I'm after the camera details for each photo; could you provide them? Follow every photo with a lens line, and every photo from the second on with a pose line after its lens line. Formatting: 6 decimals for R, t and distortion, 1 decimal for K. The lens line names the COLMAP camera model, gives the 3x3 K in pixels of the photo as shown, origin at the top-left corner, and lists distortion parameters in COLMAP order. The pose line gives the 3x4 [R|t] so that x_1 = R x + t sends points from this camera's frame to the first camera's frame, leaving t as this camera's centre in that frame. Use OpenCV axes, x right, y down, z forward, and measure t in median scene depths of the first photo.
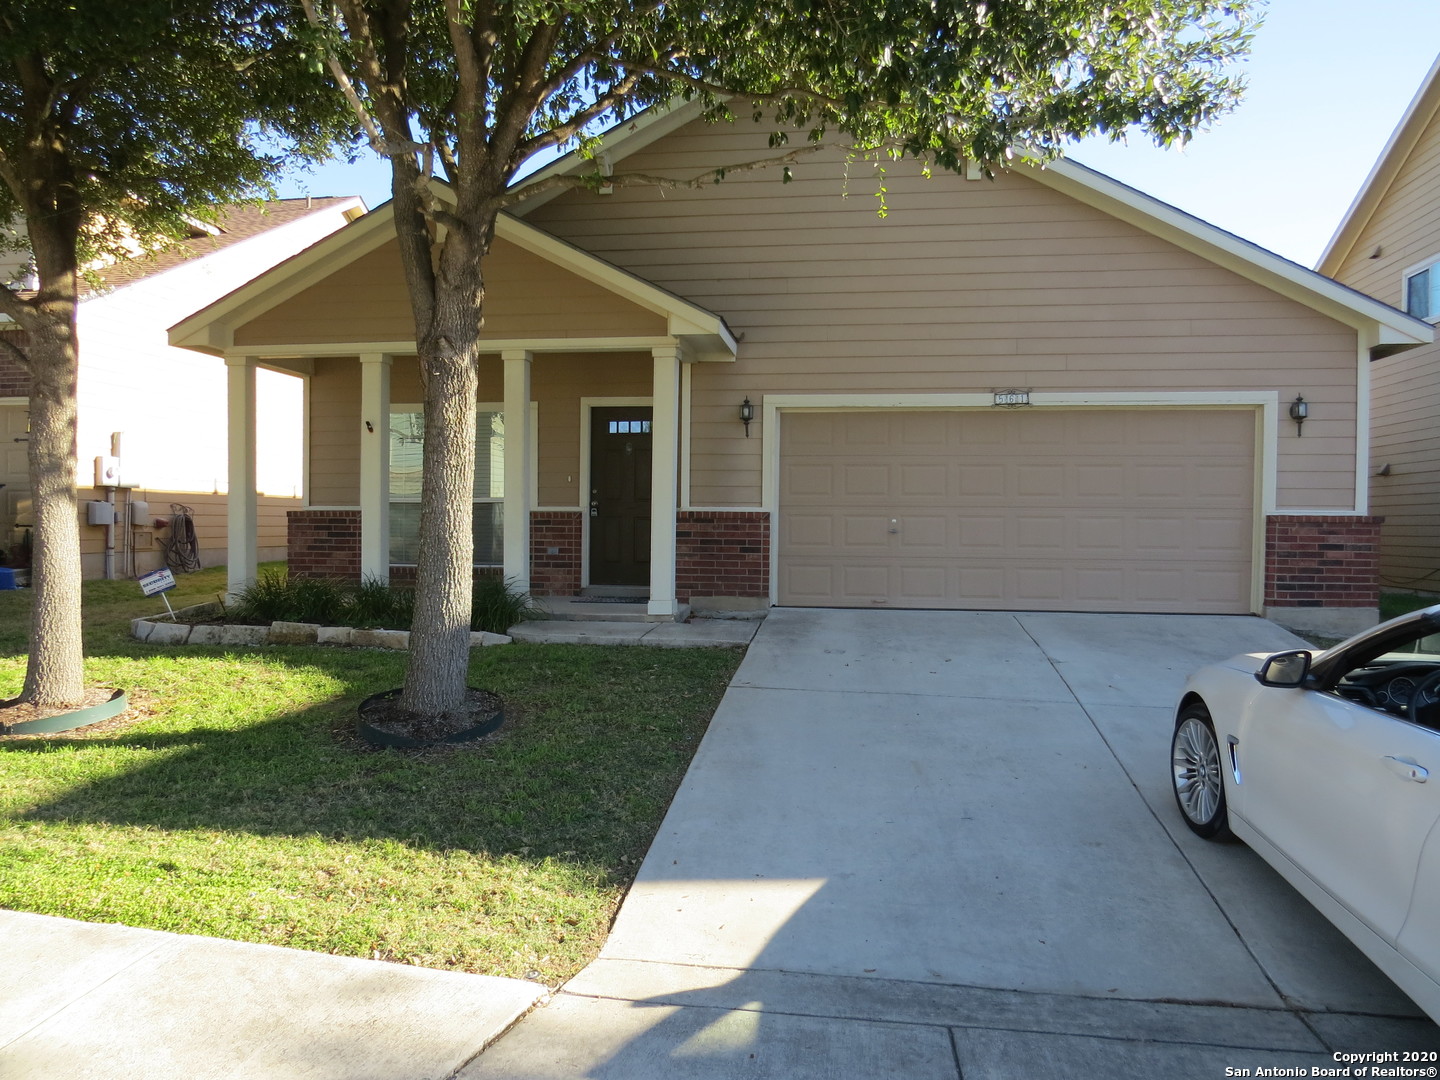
lens RADIAL K [[1026.1, 0, 720.1], [0, 1026.1, 542.9], [0, 0, 1]] dist [-0.025973, 0.013959]
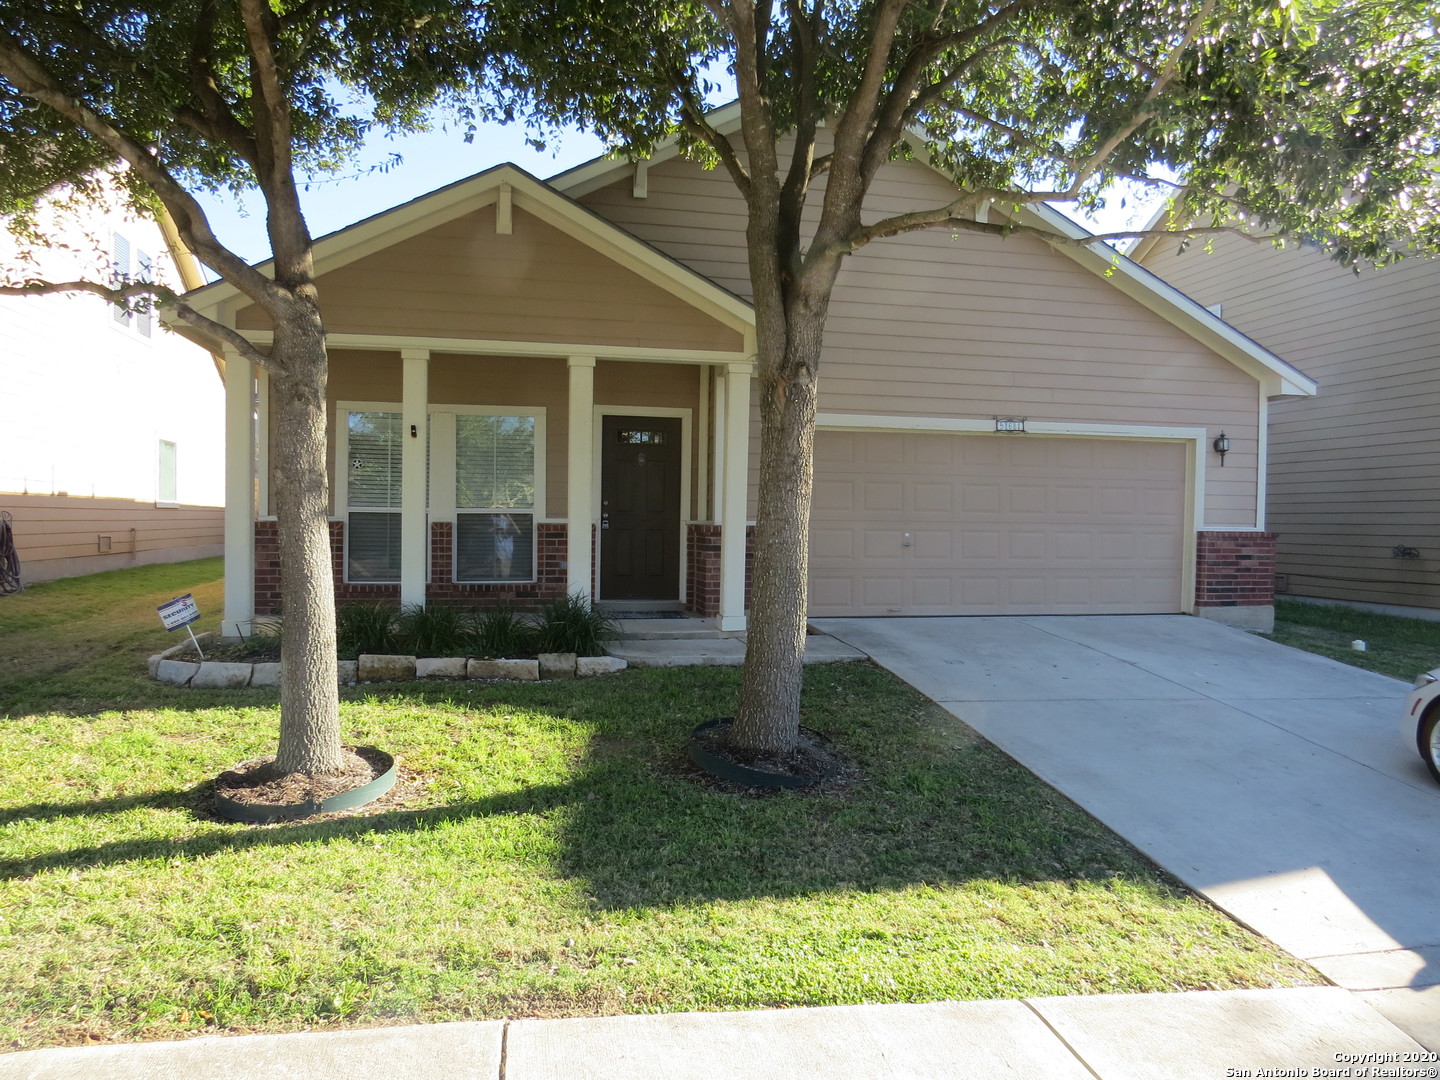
lens RADIAL K [[1026.1, 0, 722.3], [0, 1026.1, 548.4], [0, 0, 1]] dist [-0.025973, 0.013959]
pose [[0.936375, -0.005412, 0.350958, -0.418912], [0.001183, 0.999924, 0.012263, -0.022505], [-0.350998, -0.011068, 0.936311, 0.068638]]
